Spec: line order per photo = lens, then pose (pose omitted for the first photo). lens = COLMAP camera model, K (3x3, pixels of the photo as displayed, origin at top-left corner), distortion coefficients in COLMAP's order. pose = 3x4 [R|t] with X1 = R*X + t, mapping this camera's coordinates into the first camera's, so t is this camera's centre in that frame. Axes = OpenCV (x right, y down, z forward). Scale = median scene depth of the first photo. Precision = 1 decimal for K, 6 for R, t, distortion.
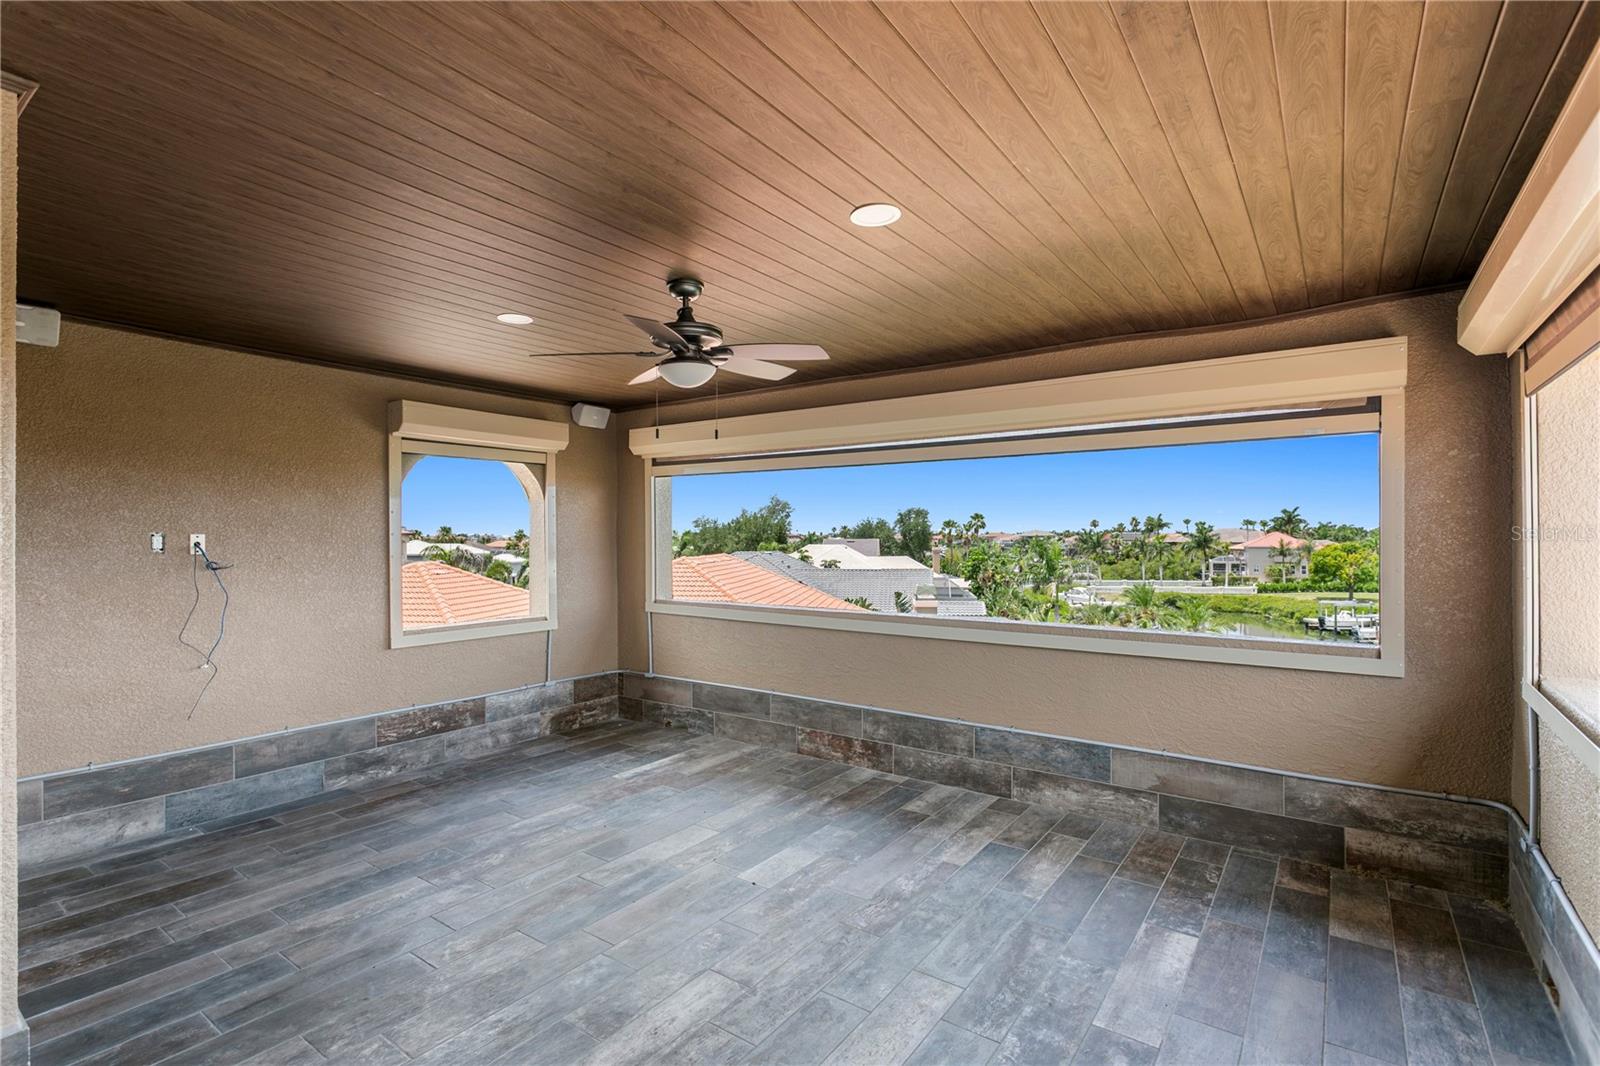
lens RADIAL K [[760.3, 0, 775.9], [0, 760.3, 540.6], [0, 0, 1]] dist [0.000033, 0.004899]
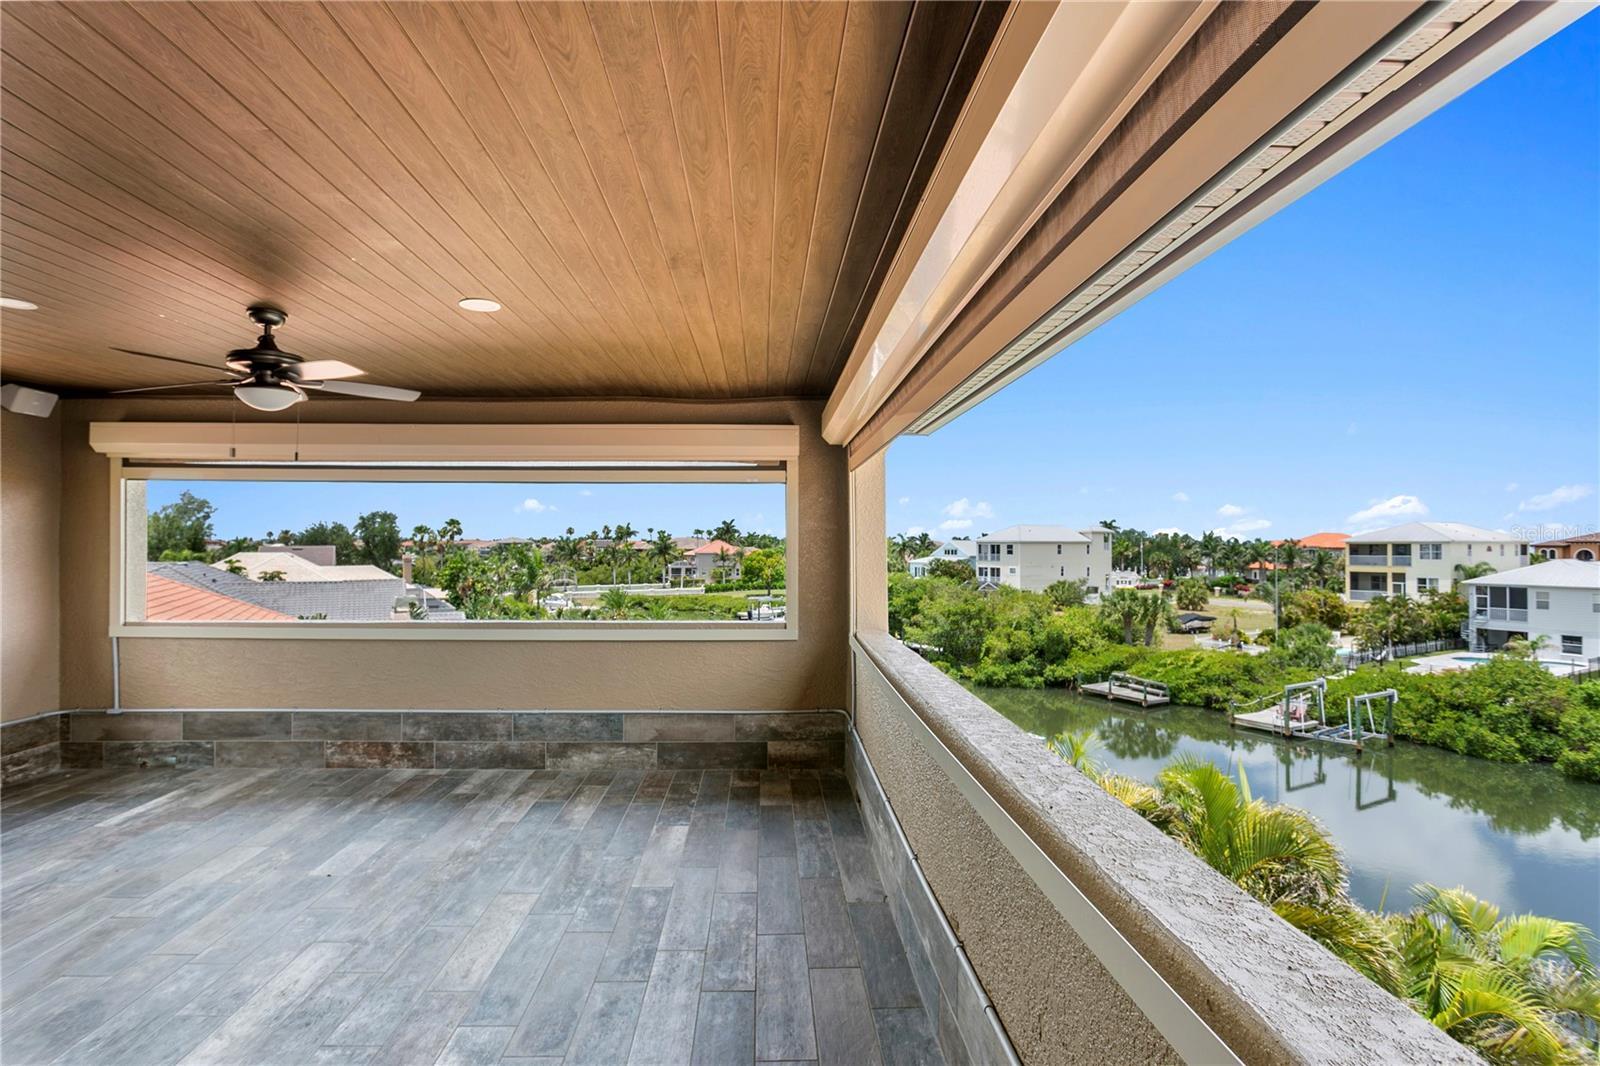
lens RADIAL K [[819.2, 0, 797.6], [0, 819.2, 537.7], [0, 0, 1]] dist [-0.013852, 0.004400]
pose [[0.775734, 0.006680, 0.631024, -0.224364], [-0.000518, 0.999950, -0.009950, -0.013381], [-0.631059, 0.007391, 0.775699, -0.286581]]
